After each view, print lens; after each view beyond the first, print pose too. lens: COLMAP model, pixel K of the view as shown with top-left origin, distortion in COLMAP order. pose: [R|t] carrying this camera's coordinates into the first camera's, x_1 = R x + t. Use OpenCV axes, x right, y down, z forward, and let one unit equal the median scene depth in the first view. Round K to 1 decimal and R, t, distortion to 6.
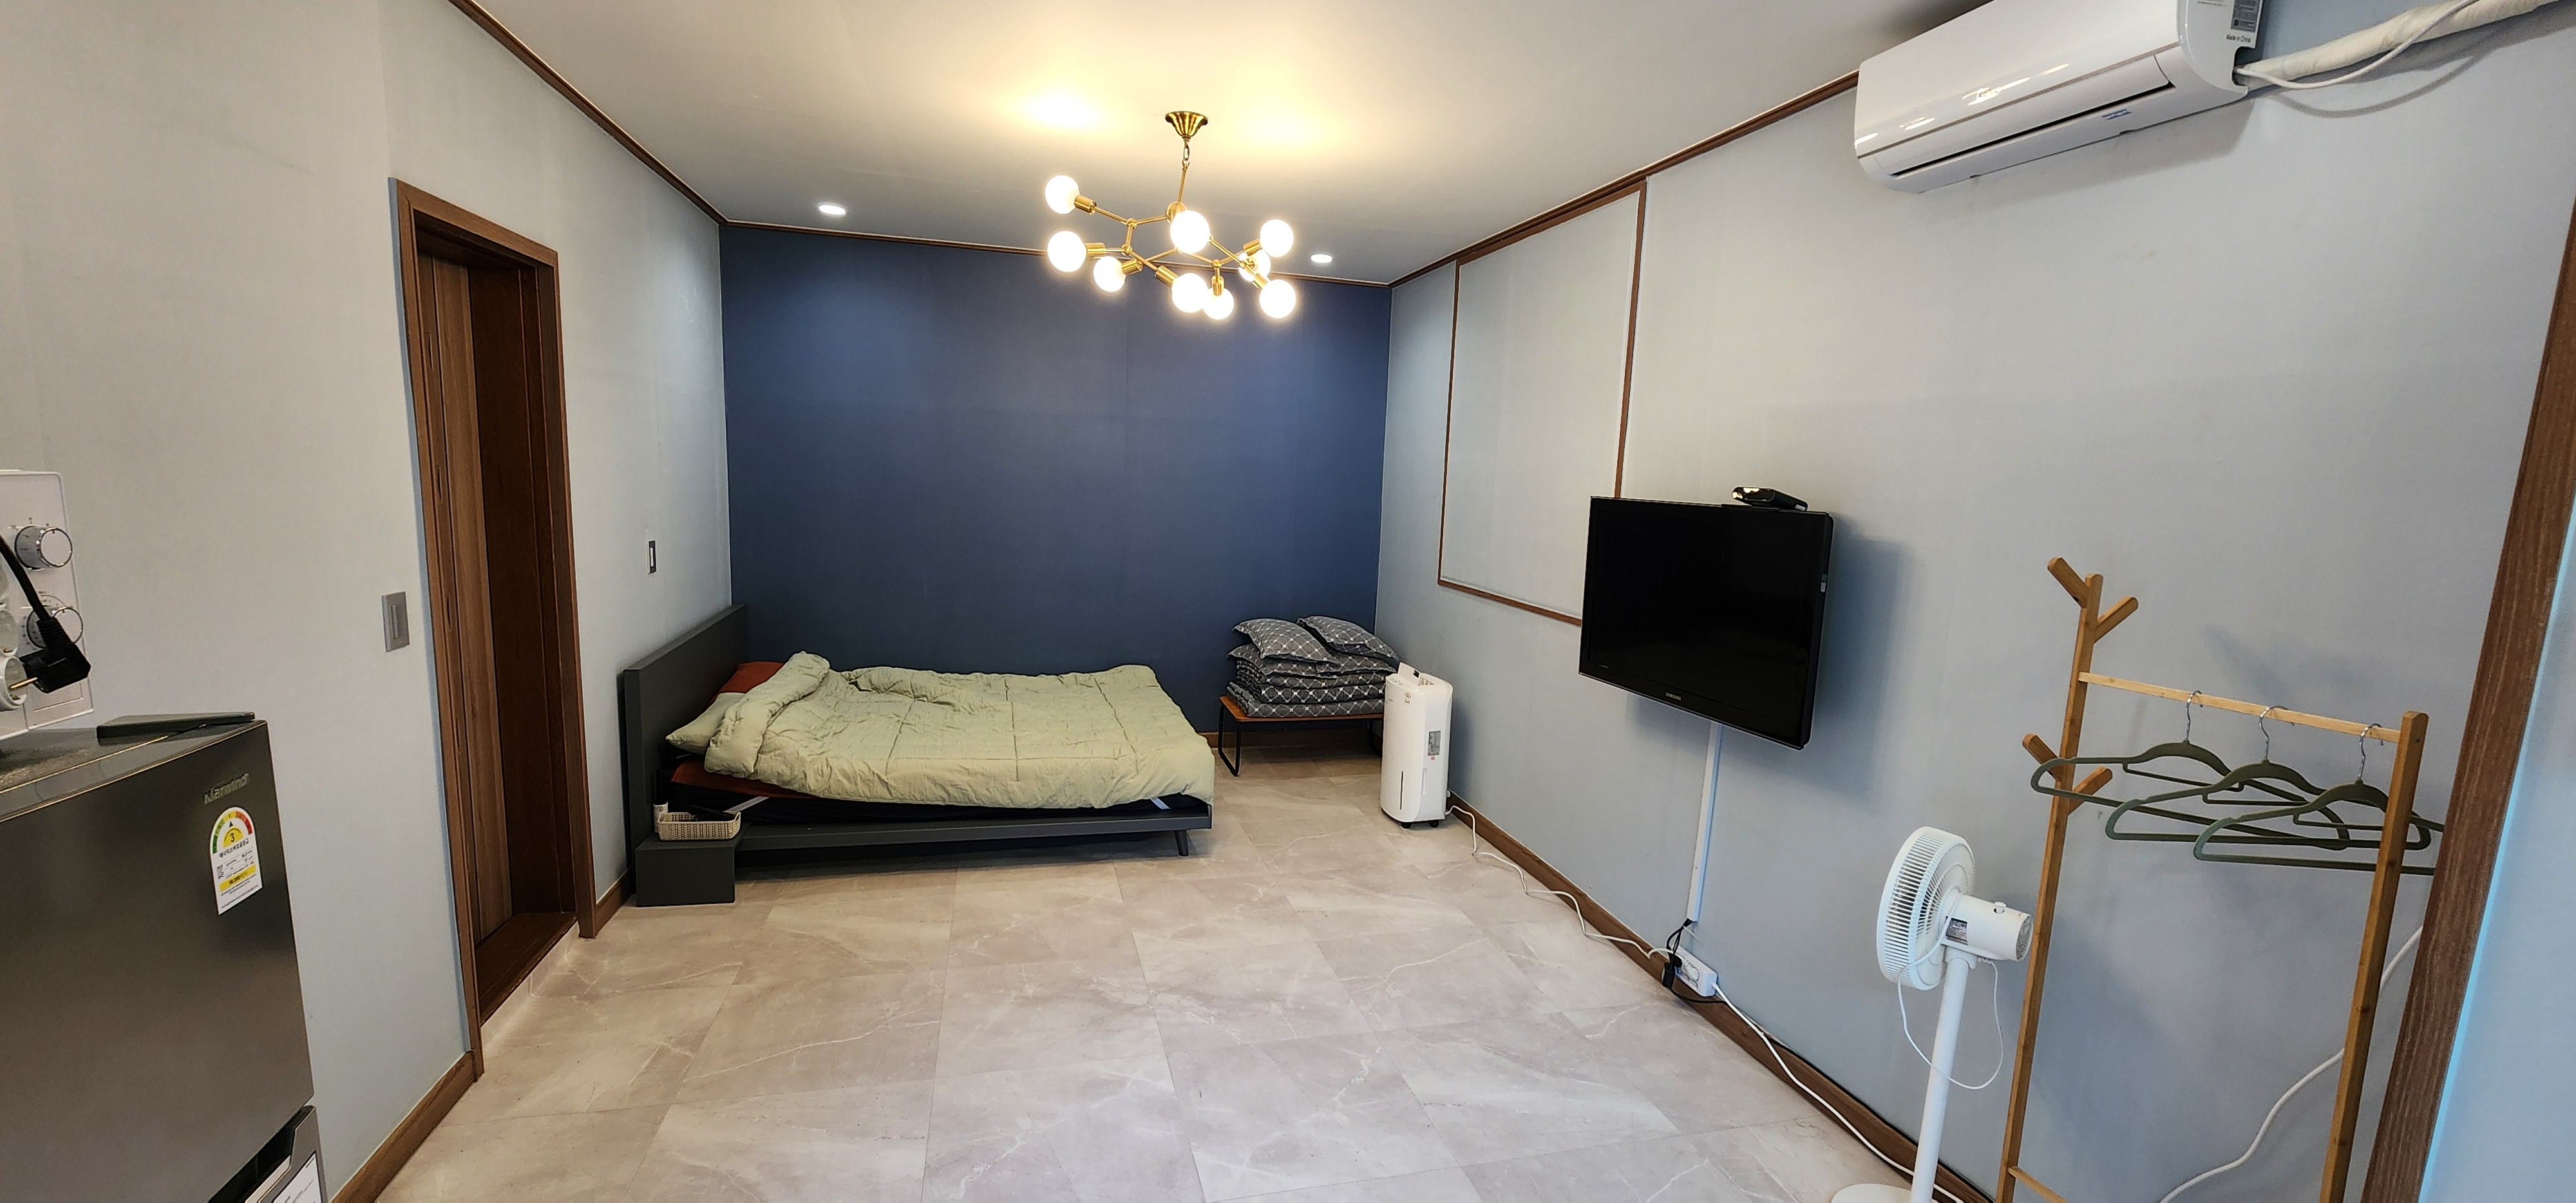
lens RADIAL K [[1055.2, 0, 1296.1], [0, 1055.2, 629.1], [0, 0, 1]] dist [-0.000511, 0.000015]
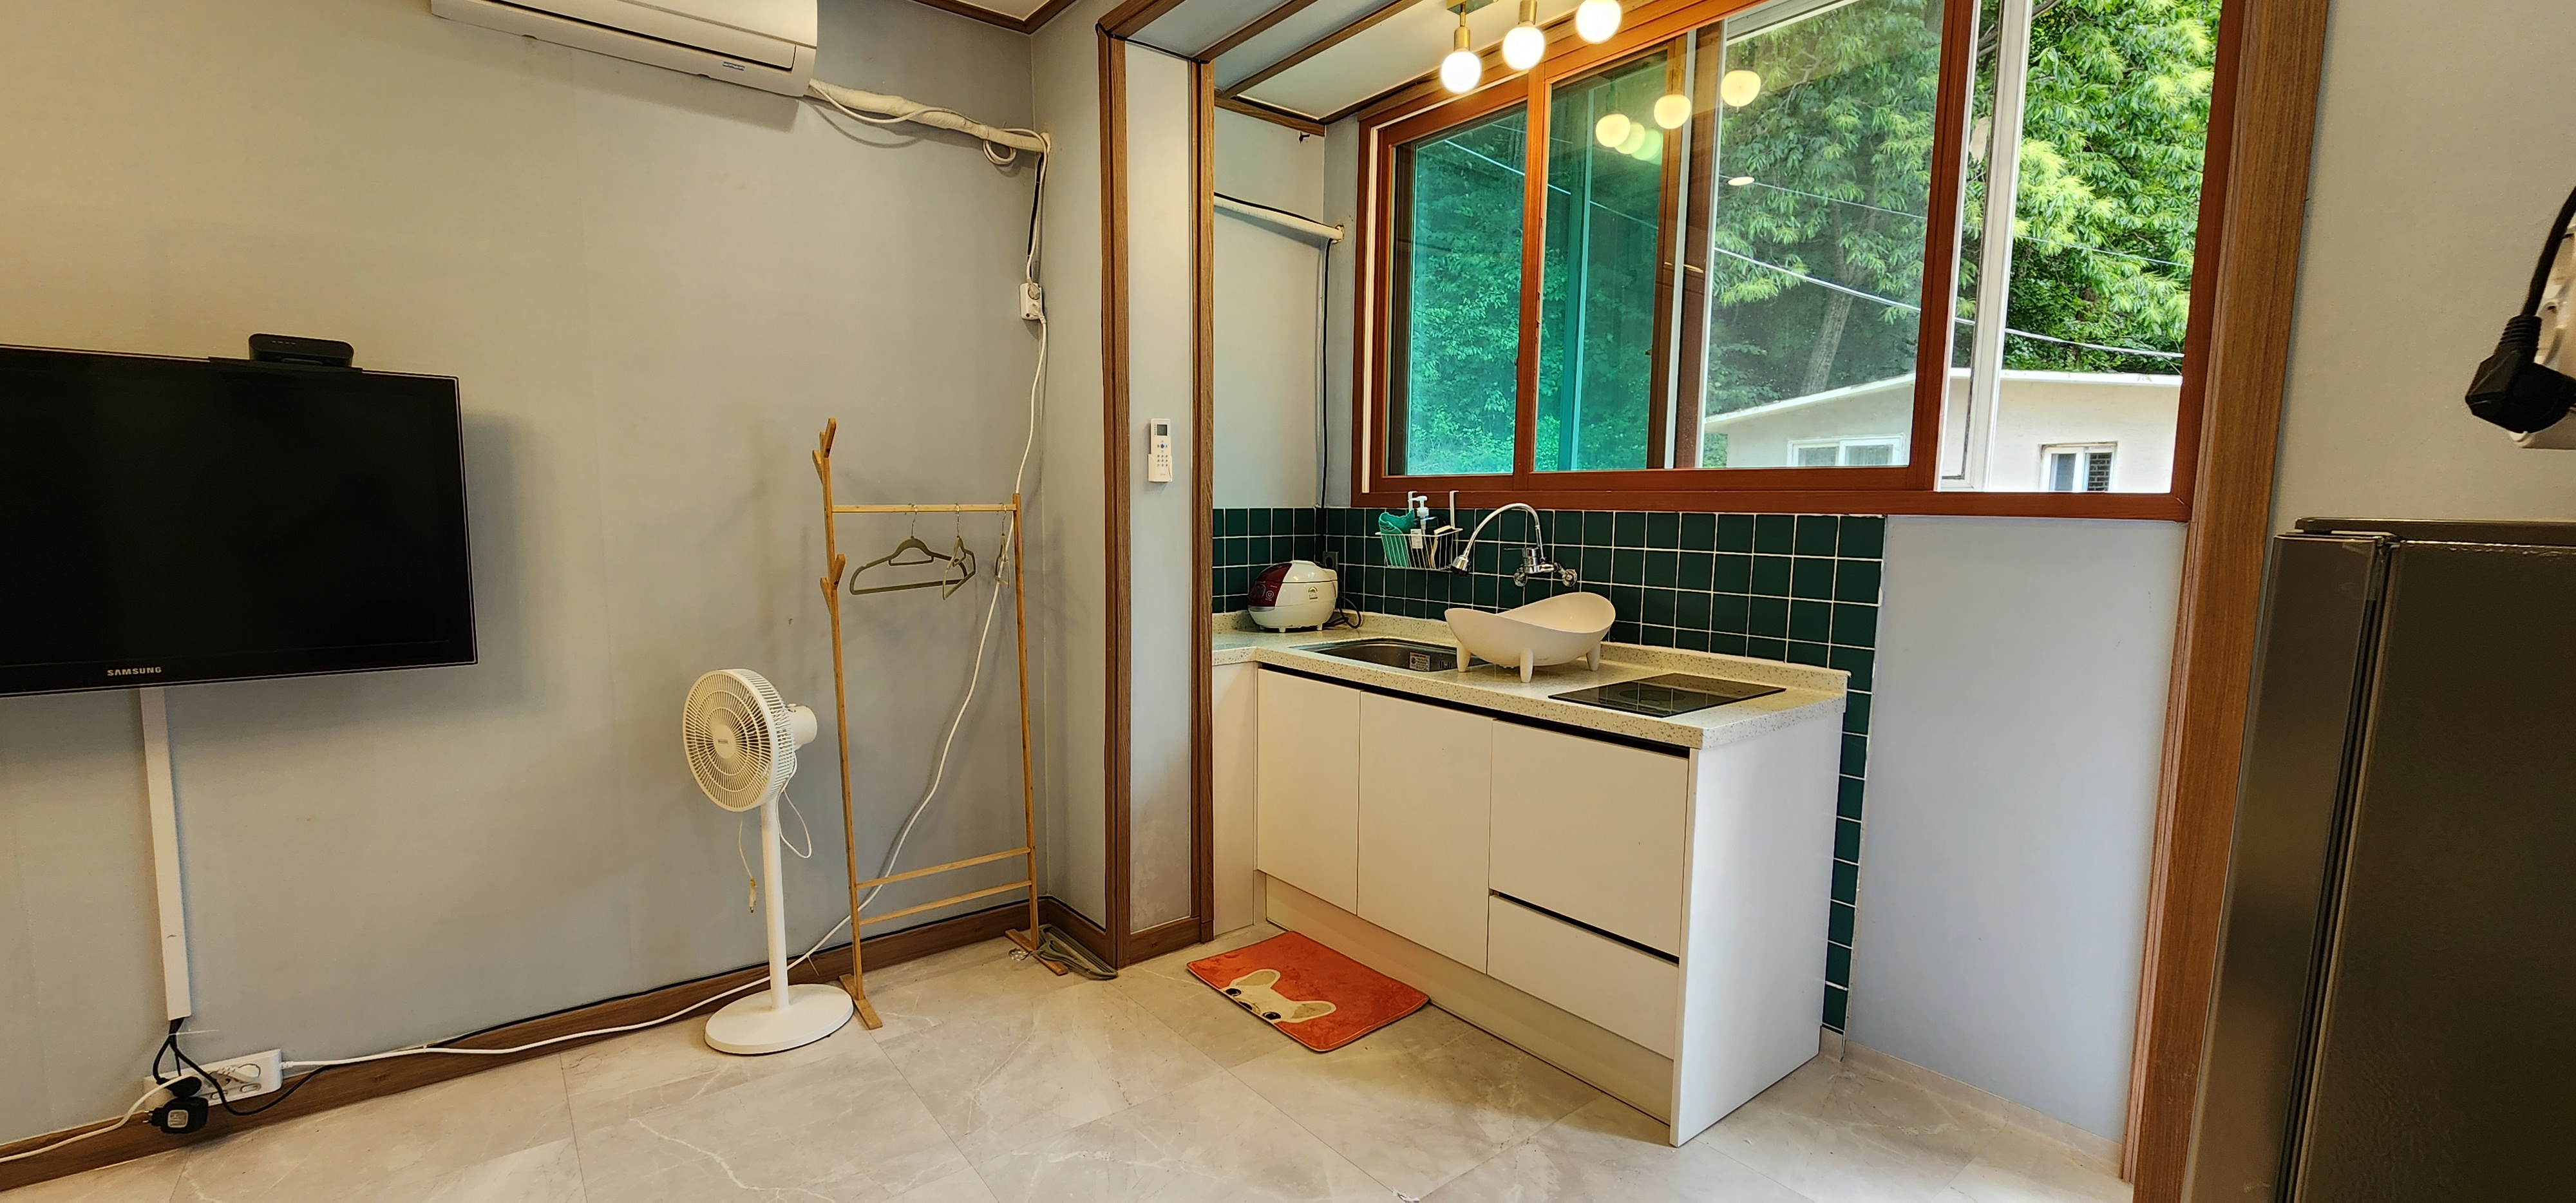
lens RADIAL K [[1055.2, 0, 1296.1], [0, 1055.2, 629.1], [0, 0, 1]] dist [-0.000511, 0.000015]
pose [[-0.379914, -0.151304, 0.912564, -0.496841], [0.112485, 0.971654, 0.207930, -0.013137], [-0.918157, 0.181645, -0.352126, 0.641956]]
